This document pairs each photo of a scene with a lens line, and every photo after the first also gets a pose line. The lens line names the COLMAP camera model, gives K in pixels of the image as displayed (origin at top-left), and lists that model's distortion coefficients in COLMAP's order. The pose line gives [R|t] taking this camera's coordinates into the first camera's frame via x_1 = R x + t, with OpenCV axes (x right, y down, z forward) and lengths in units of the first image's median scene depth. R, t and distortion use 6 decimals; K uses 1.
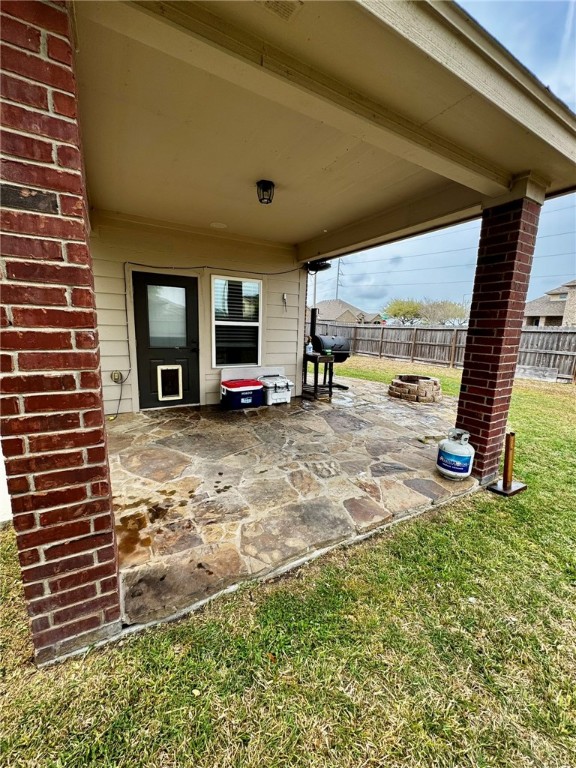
lens RADIAL K [[309.8, 0, 290.1], [0, 309.8, 383.4], [0, 0, 1]] dist [0.000055, 0.000036]
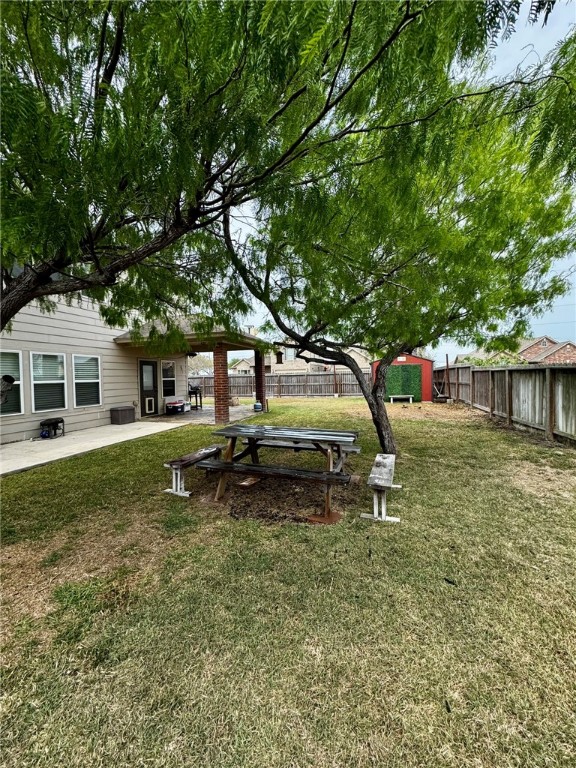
lens RADIAL K [[309.8, 0, 287.8], [0, 309.8, 383.1], [0, 0, 1]] dist [0.000055, 0.000036]
pose [[0.706880, -0.066110, 0.704238, -1.218872], [0.175285, 0.980940, -0.083858, 0.200679], [-0.685271, 0.182720, 0.704994, -1.325161]]
